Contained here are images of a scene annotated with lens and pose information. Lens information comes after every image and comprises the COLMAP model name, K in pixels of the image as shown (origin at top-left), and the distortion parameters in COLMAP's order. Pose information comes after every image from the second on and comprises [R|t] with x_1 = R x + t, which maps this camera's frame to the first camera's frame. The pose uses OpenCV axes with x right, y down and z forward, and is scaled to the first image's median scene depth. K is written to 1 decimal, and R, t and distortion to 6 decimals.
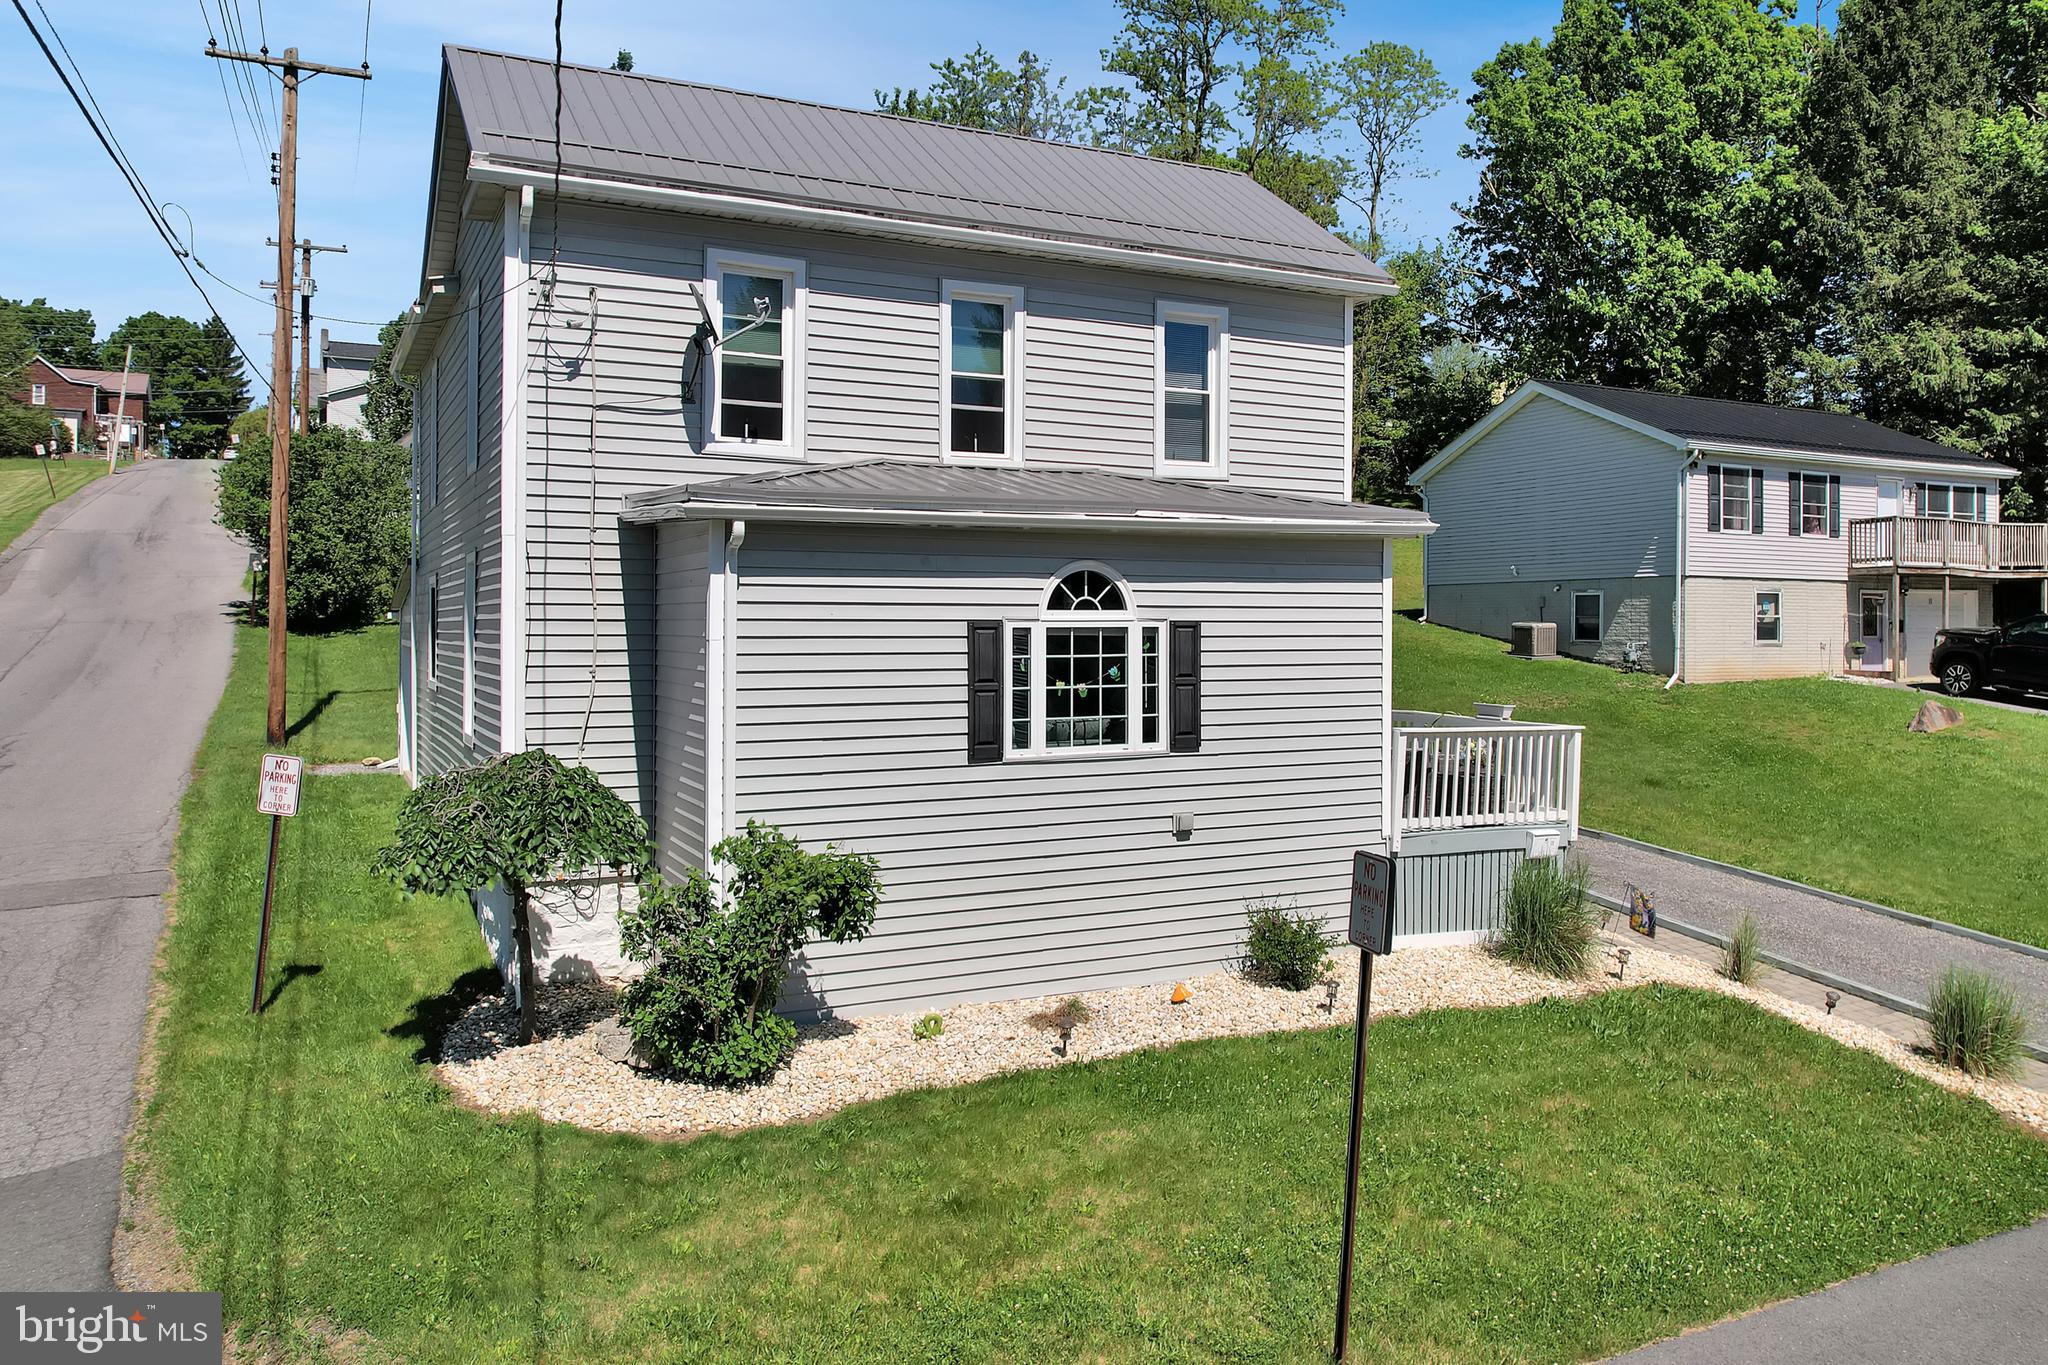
lens RADIAL K [[1396.7, 0, 1031.4], [0, 1396.7, 667.6], [0, 0, 1]] dist [-0.039002, 0.002063]
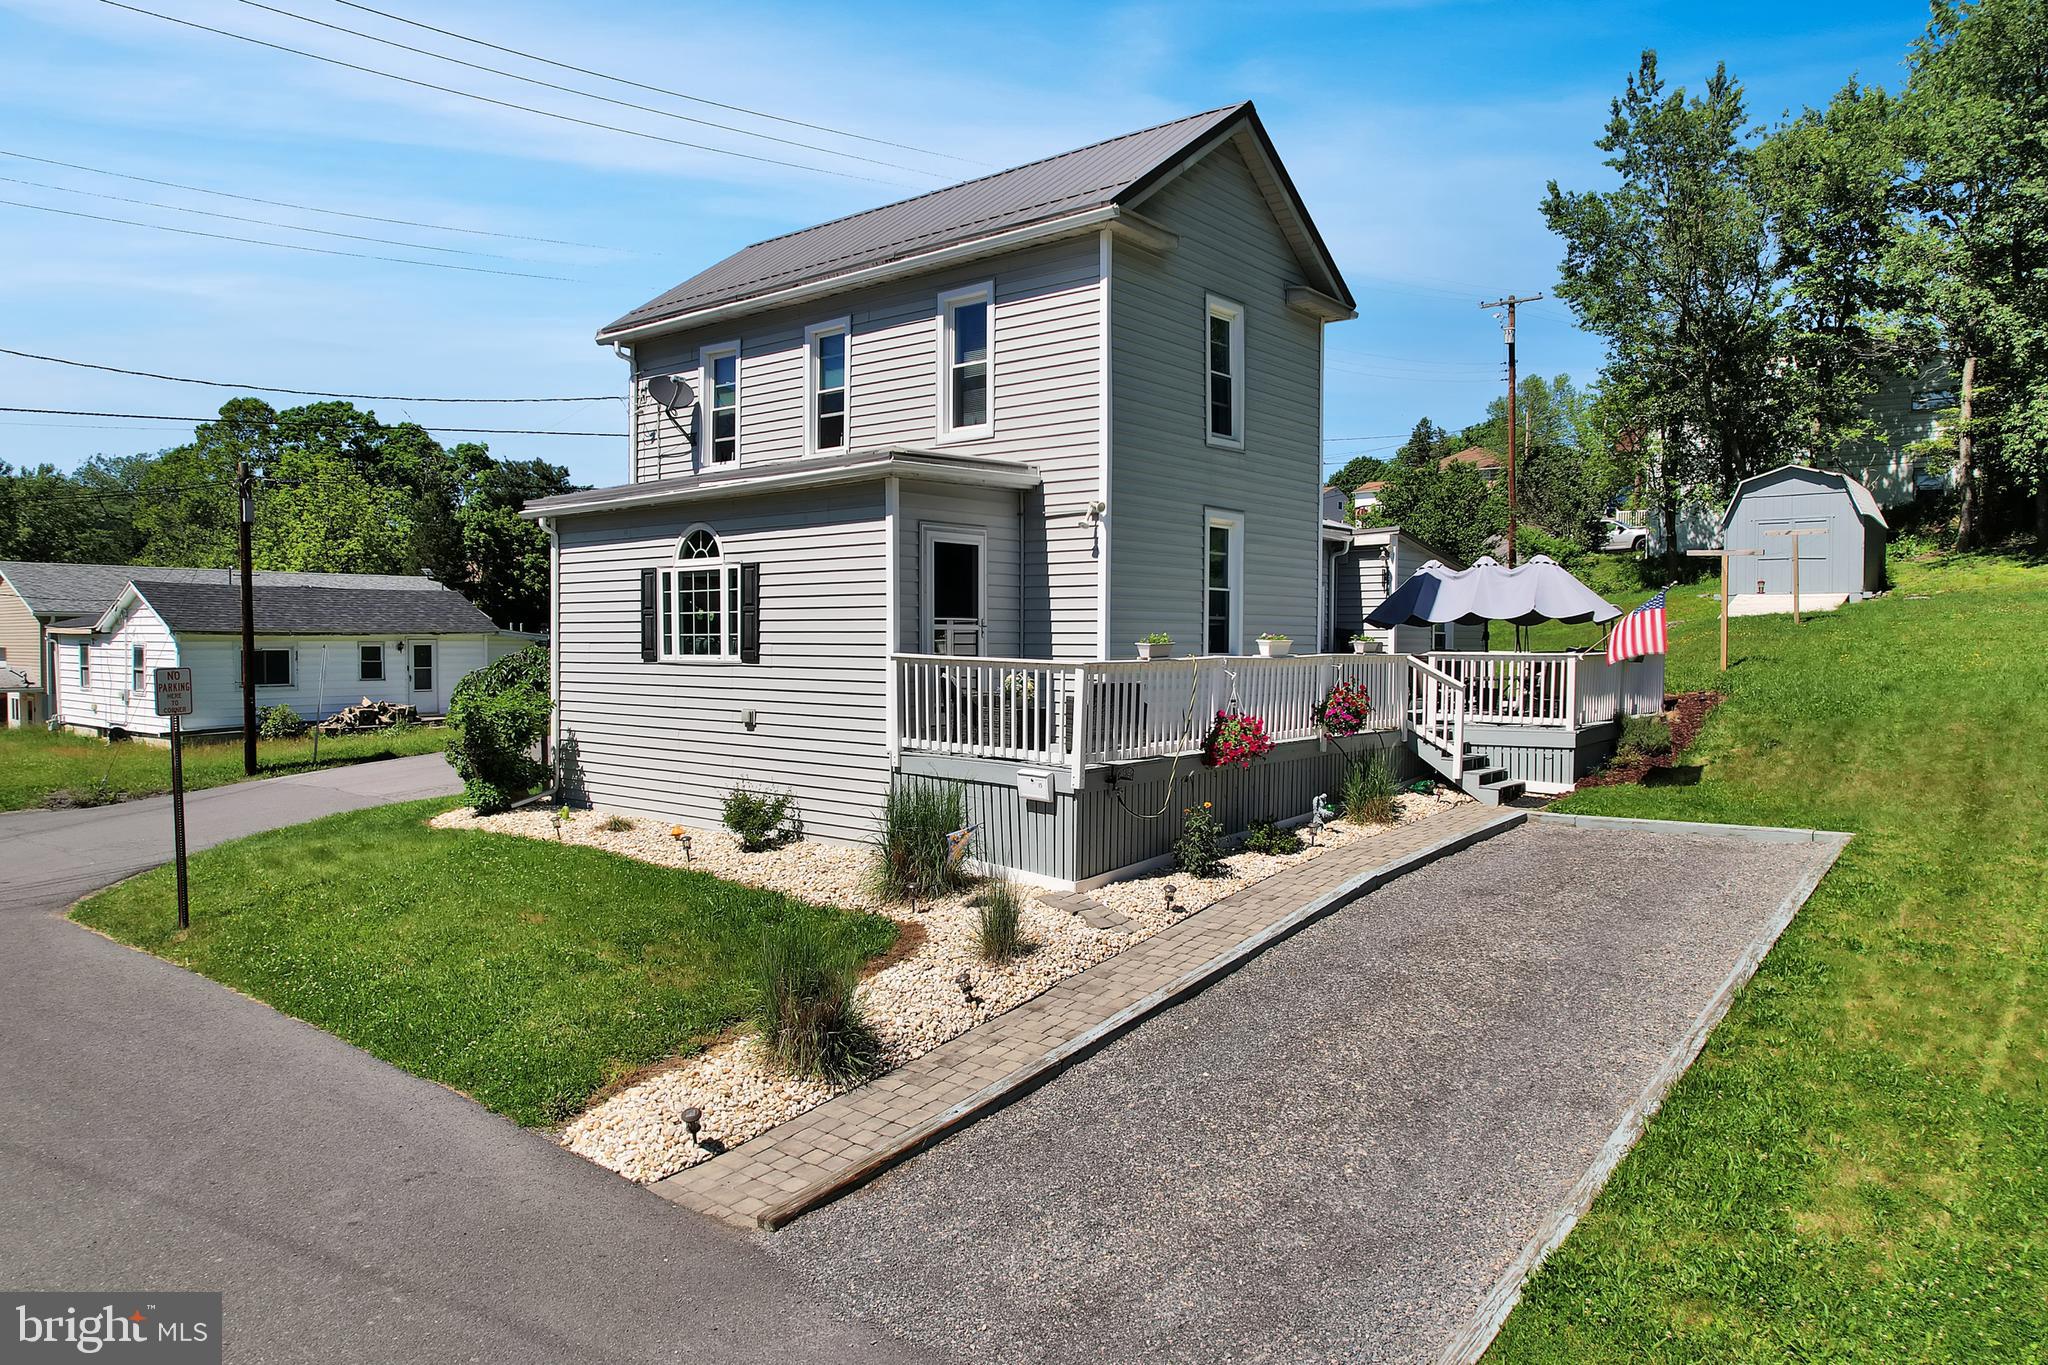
lens RADIAL K [[1304.5, 0, 1060.6], [0, 1304.5, 687.7], [0, 0, 1]] dist [-0.034736, -0.001440]
pose [[0.439942, 0.033141, -0.897414, 1.352829], [-0.027963, 0.999340, 0.023196, 0.047774], [0.897591, 0.014889, 0.440579, 0.733743]]
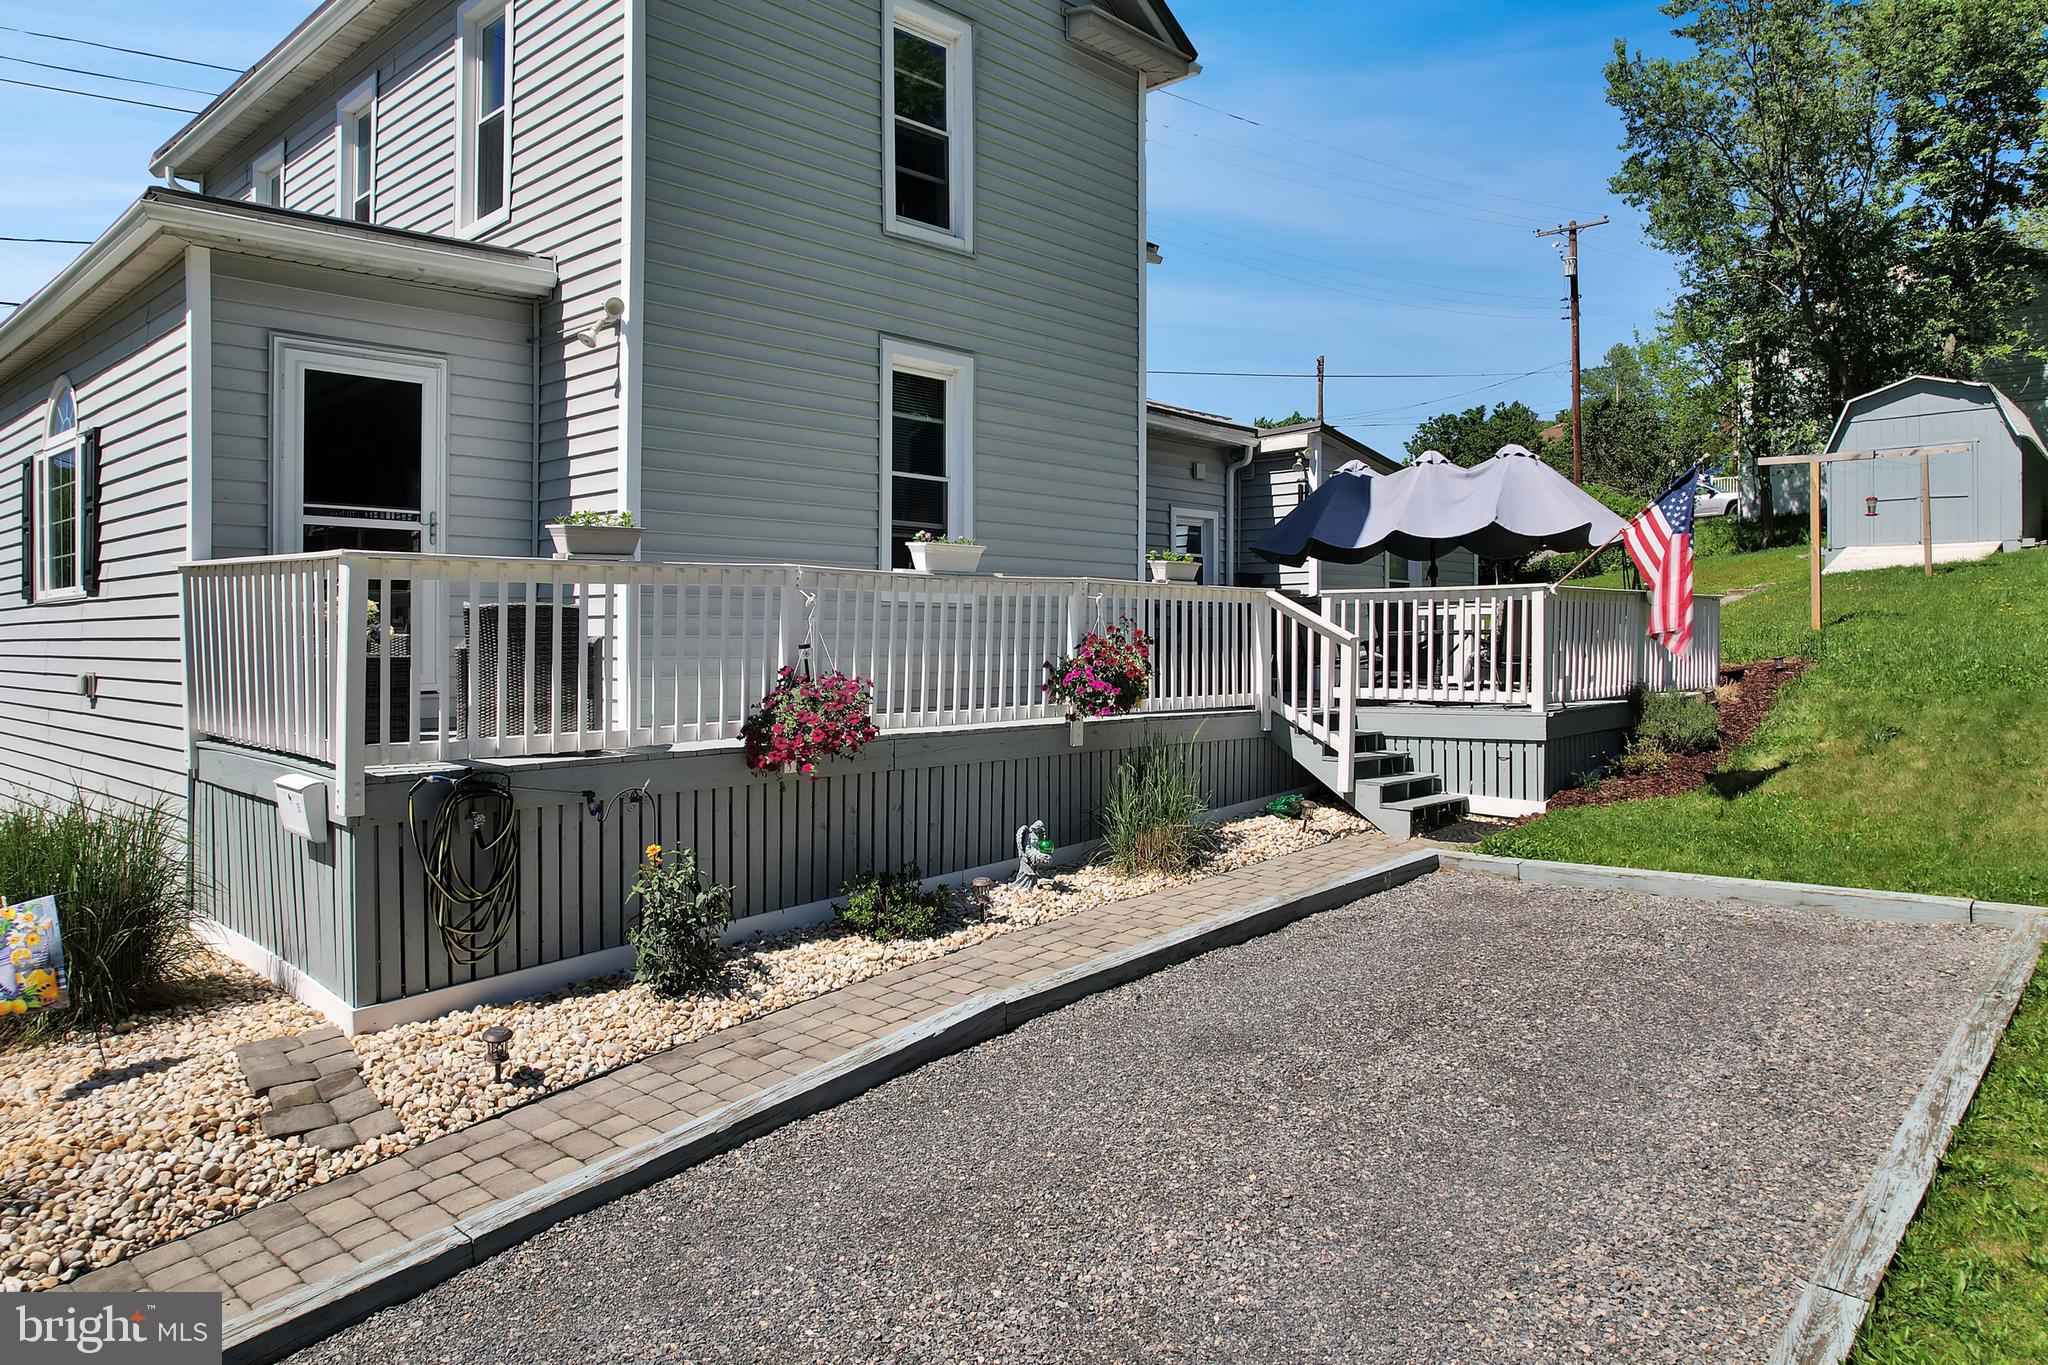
lens RADIAL K [[1330.0, 0, 1043.9], [0, 1330.0, 652.2], [0, 0, 1]] dist [-0.070082, 0.060959]
pose [[0.368426, 0.005821, -0.929639, 1.006624], [-0.022902, 0.999734, -0.002816, 0.083091], [0.929375, 0.022328, 0.368461, 1.245942]]
